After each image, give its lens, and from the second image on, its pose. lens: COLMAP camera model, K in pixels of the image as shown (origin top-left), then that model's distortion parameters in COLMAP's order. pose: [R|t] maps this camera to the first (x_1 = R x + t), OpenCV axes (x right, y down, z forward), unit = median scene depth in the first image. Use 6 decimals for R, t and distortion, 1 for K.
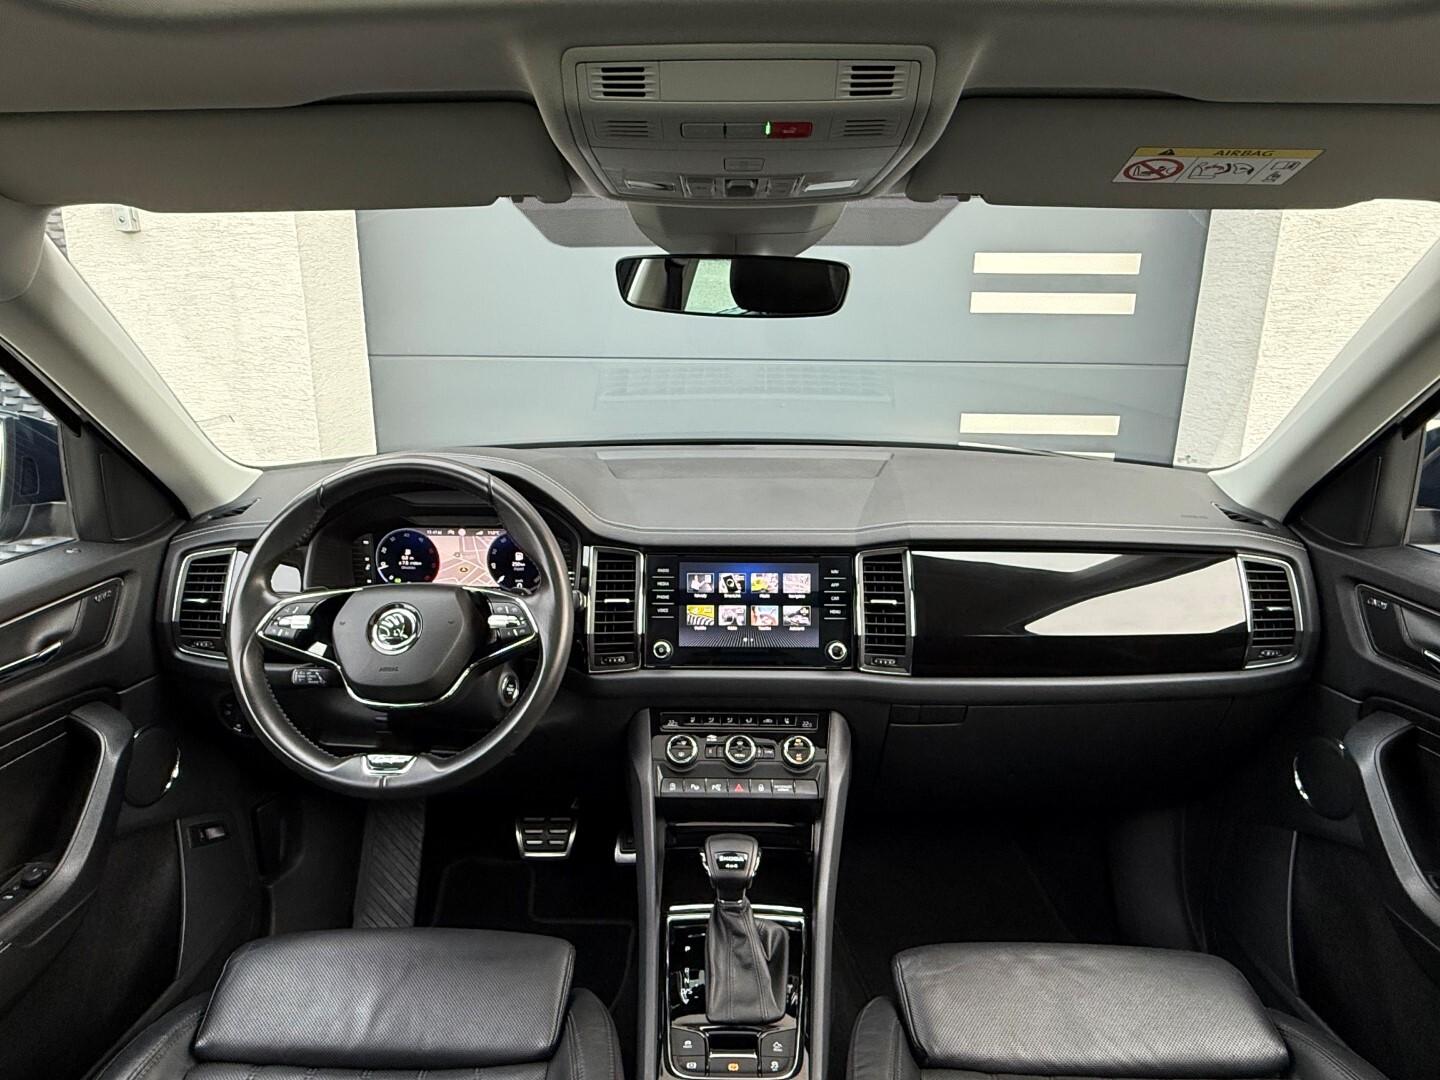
lens RADIAL K [[916.6, 0, 703.0], [0, 916.6, 546.9], [0, 0, 1]] dist [-0.002384, 0.008727]
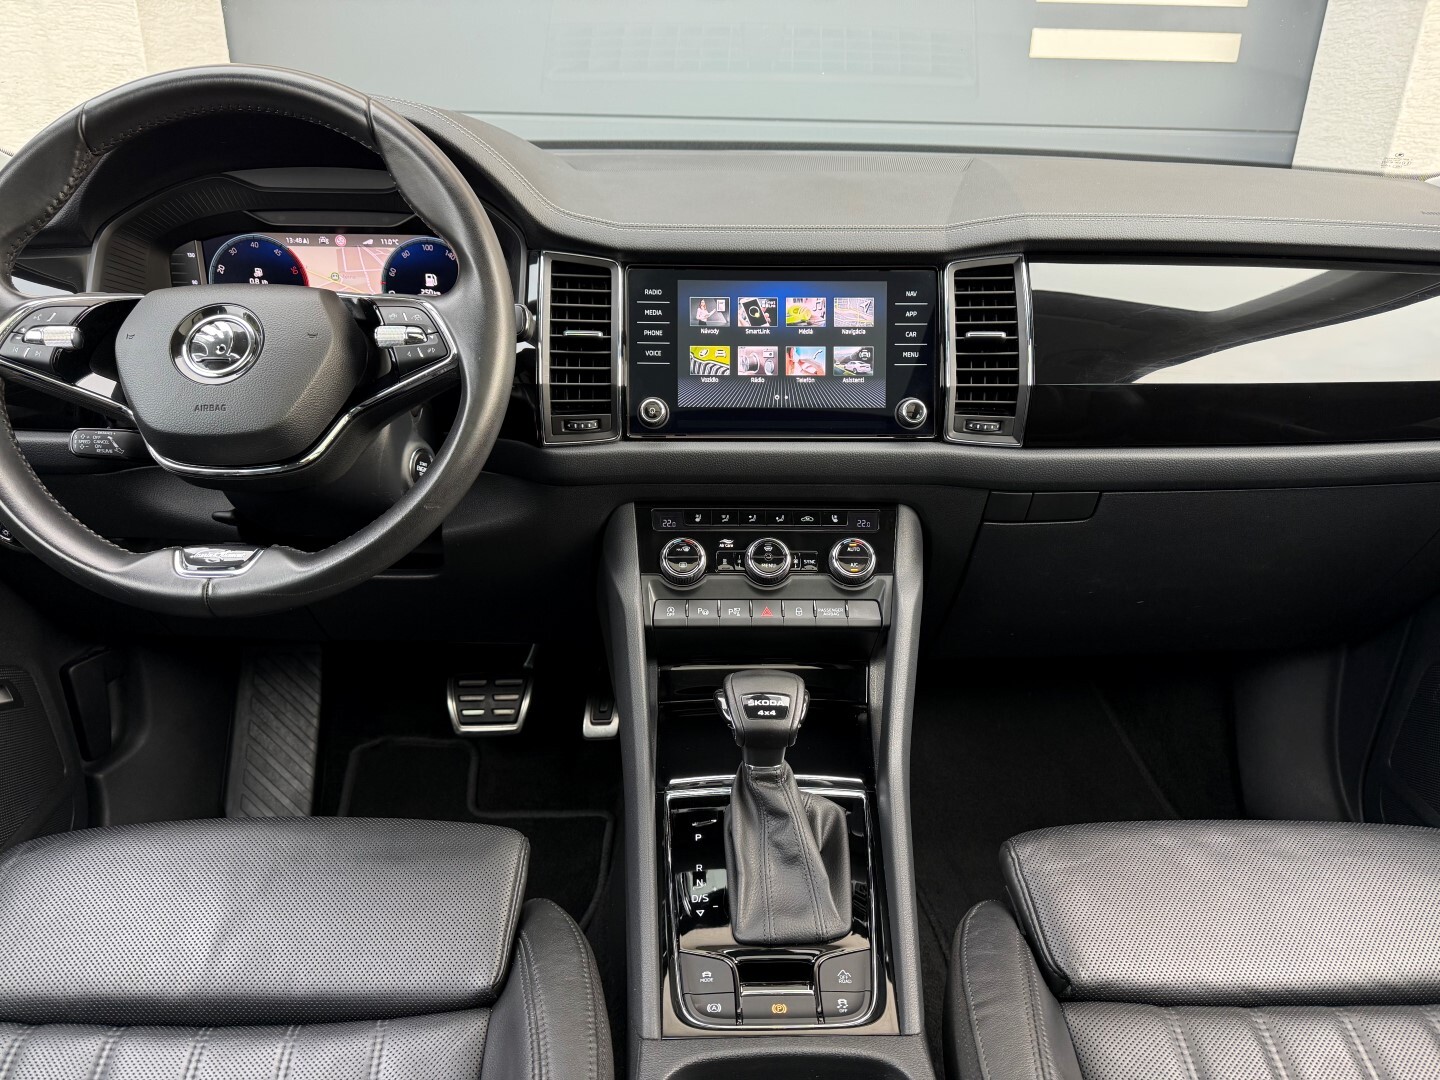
lens RADIAL K [[1026.3, 0, 722.9], [0, 1026.3, 547.9], [0, 0, 1]] dist [0.039081, -0.044021]
pose [[0.998735, -0.006546, 0.049863, -0.031071], [0.000486, 0.992703, 0.120586, 0.119643], [-0.050289, -0.120410, 0.991450, 0.242551]]
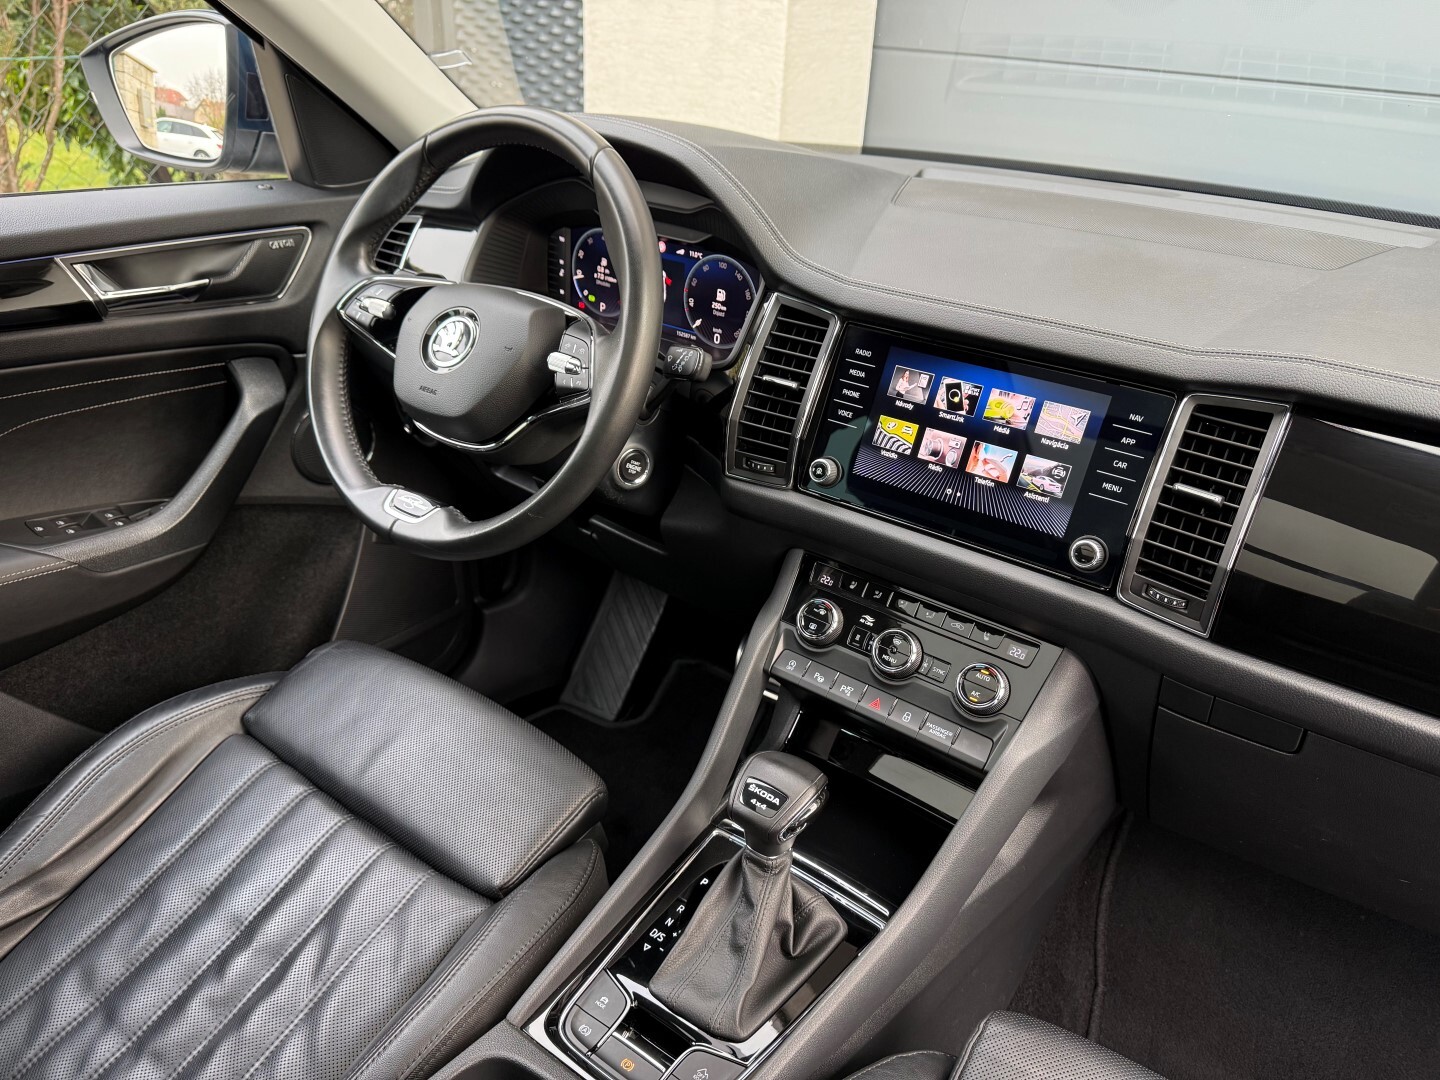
lens RADIAL K [[1026.3, 0, 716.7], [0, 1026.3, 544.1], [0, 0, 1]] dist [0.039081, -0.044021]
pose [[0.809336, 0.303182, -0.503047, 0.276114], [-0.193712, 0.946337, 0.258692, -0.013169], [0.554483, -0.111922, 0.824634, 0.338722]]
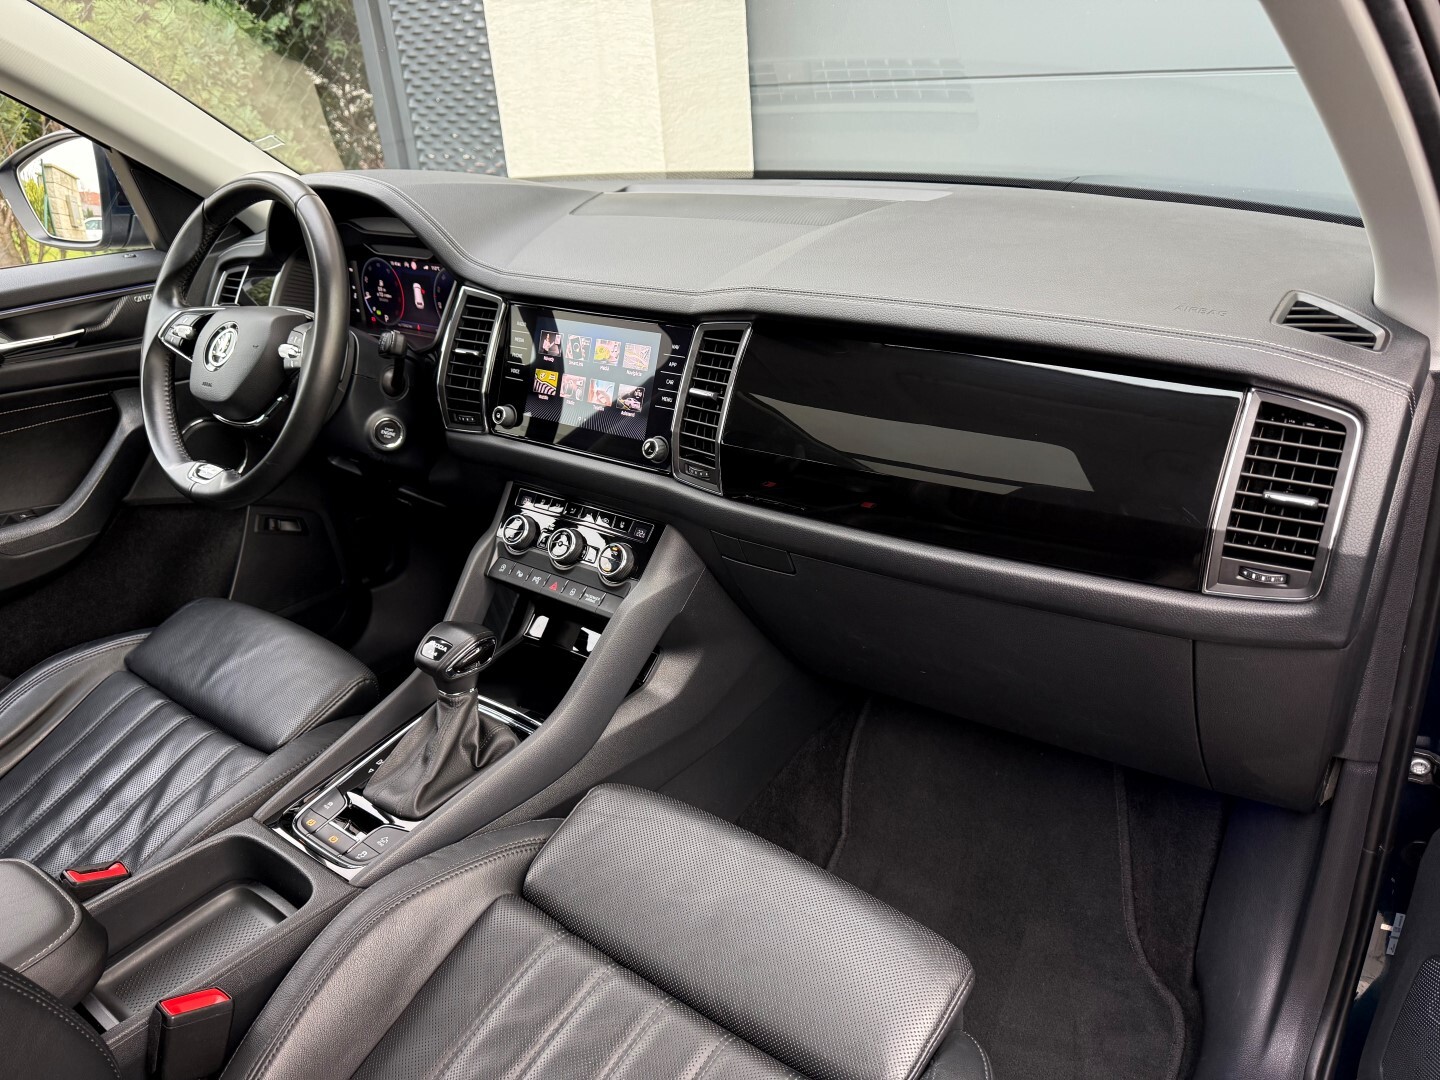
lens RADIAL K [[1026.3, 0, 725.3], [0, 1026.3, 543.0], [0, 0, 1]] dist [0.039081, -0.044021]
pose [[0.800895, 0.209472, -0.560972, 0.690292], [-0.092880, 0.968937, 0.229205, -0.014178], [0.591558, -0.131466, 0.795472, 0.324869]]
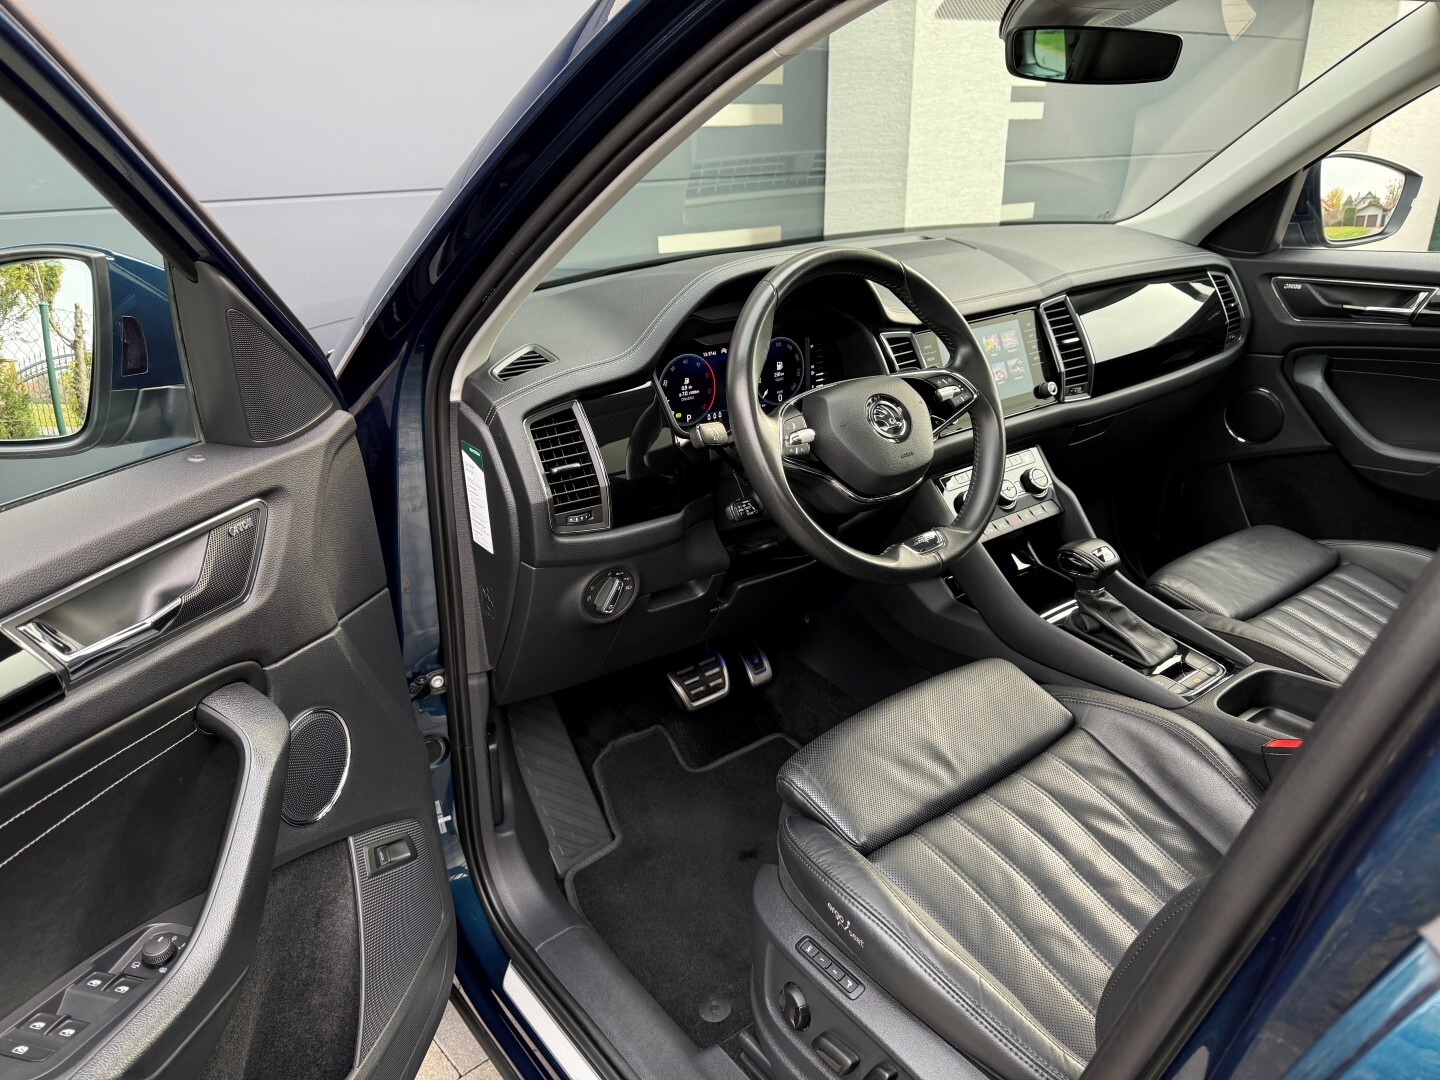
lens RADIAL K [[1026.3, 0, 716.5], [0, 1026.3, 547.7], [0, 0, 1]] dist [0.039081, -0.044021]
pose [[0.775944, -0.263381, 0.573186, -0.987116], [0.200156, 0.964506, 0.172235, -0.004524], [-0.598205, -0.018918, 0.801120, 0.181387]]
